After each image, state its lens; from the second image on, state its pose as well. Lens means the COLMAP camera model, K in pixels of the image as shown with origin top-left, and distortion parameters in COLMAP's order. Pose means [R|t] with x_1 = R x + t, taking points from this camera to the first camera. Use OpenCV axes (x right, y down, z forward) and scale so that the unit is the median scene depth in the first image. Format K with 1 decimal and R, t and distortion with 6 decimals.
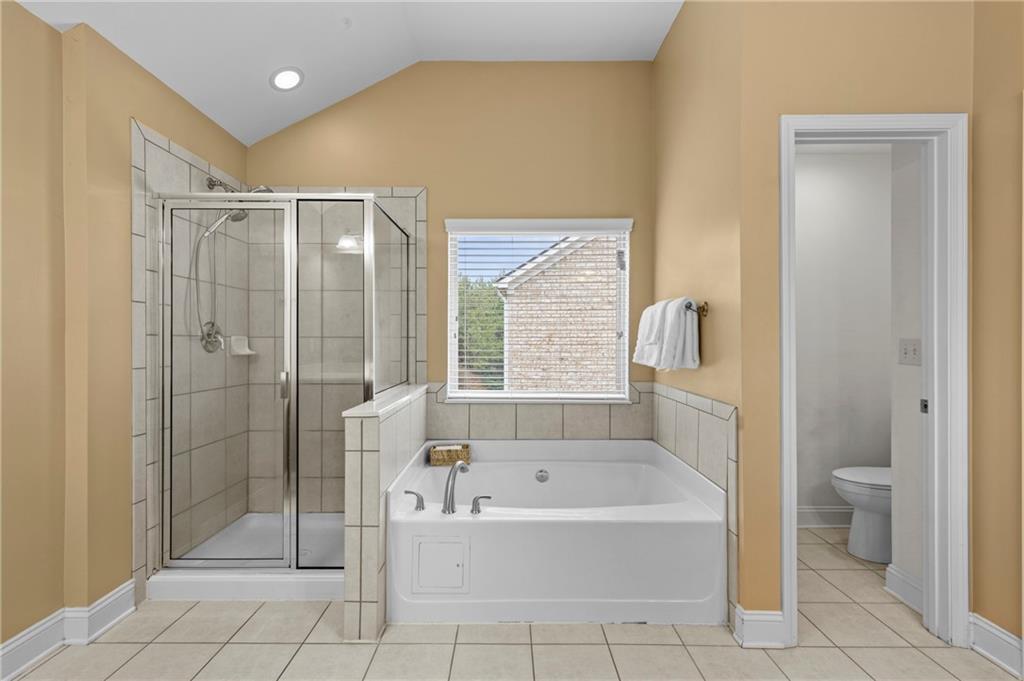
lens RADIAL K [[455.4, 0, 512.0], [0, 455.4, 340.5], [0, 0, 1]] dist [-0.000761, -0.000225]
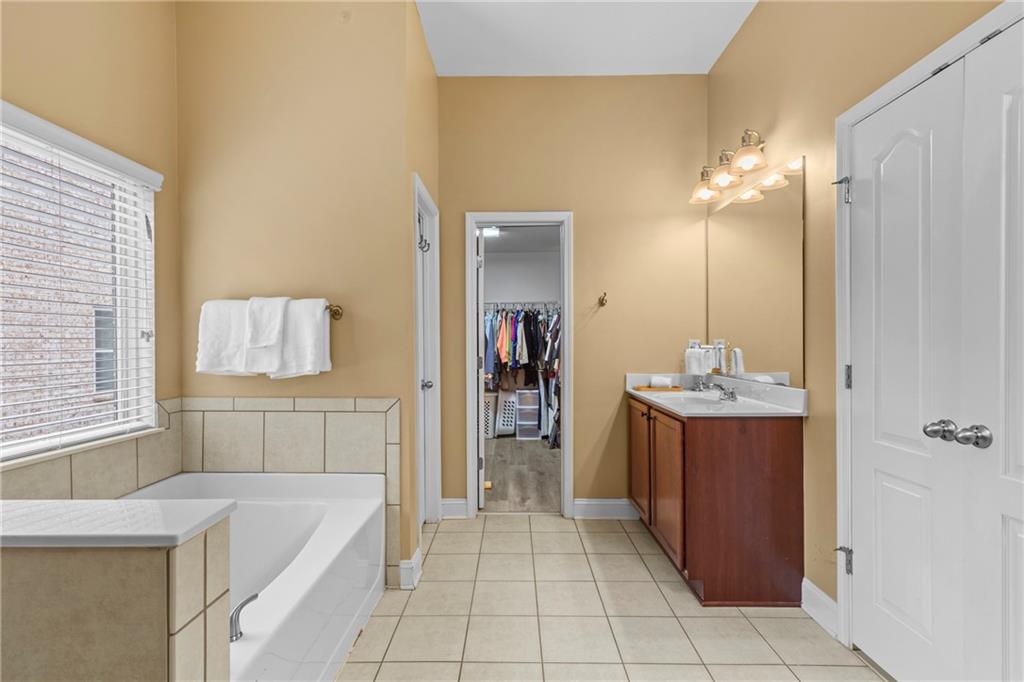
lens RADIAL K [[464.2, 0, 508.3], [0, 464.2, 339.2], [0, 0, 1]] dist [-0.001757, -0.000443]
pose [[0.019045, 0.003494, 0.999813, -0.546995], [0.001901, 0.999992, -0.003531, -0.003567], [-0.999817, 0.001968, 0.019038, 0.515939]]
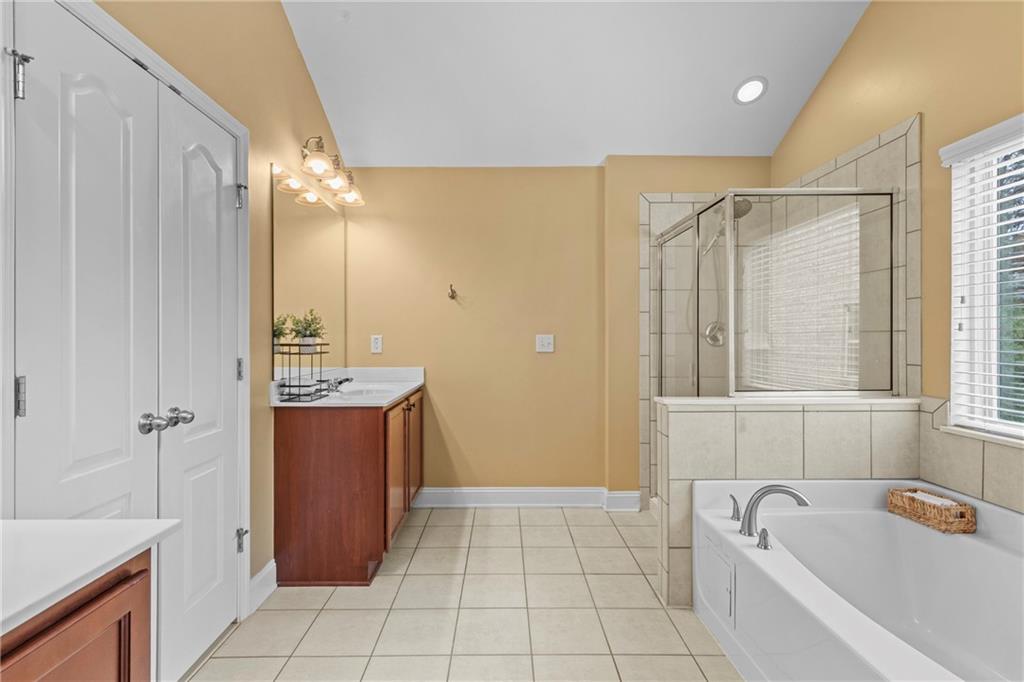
lens RADIAL K [[470.2, 0, 503.2], [0, 470.2, 331.6], [0, 0, 1]] dist [0.002938, -0.000271]
pose [[0.001758, -0.014958, -0.999887, 0.628421], [0.004601, 0.999878, -0.014949, 0.002707], [0.999988, -0.004574, 0.001826, 0.437050]]
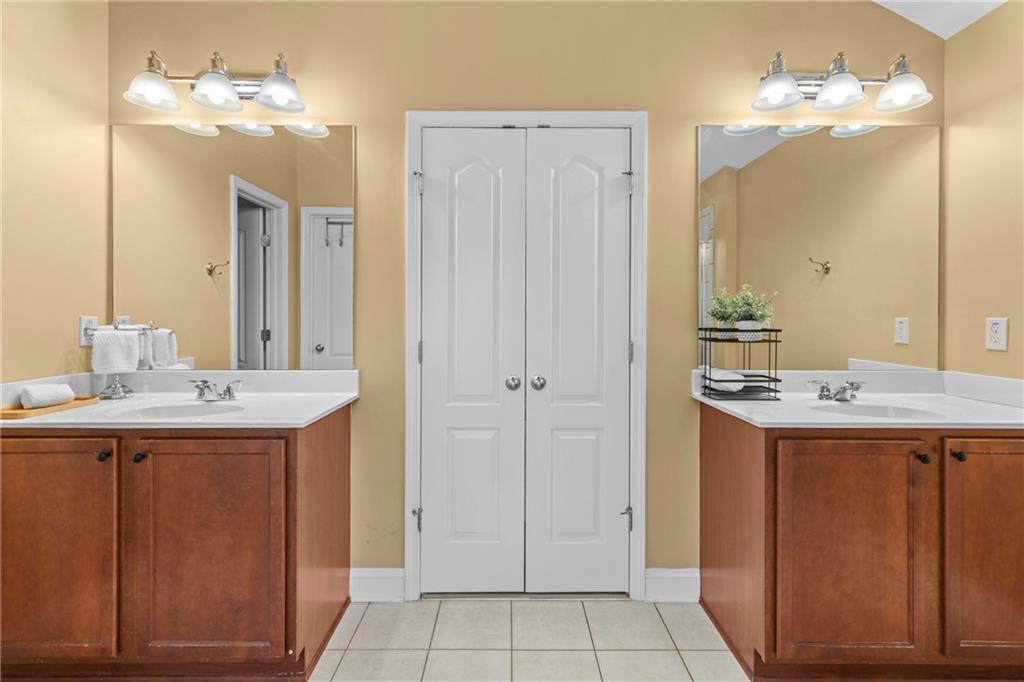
lens RADIAL K [[464.9, 0, 509.8], [0, 464.9, 326.6], [0, 0, 1]] dist [0.002440, 0.000403]
pose [[-0.999993, -0.003845, 0.000395, 0.038688], [-0.003848, 0.999973, -0.006246, 0.013476], [-0.000371, -0.006247, -0.999980, 0.801543]]
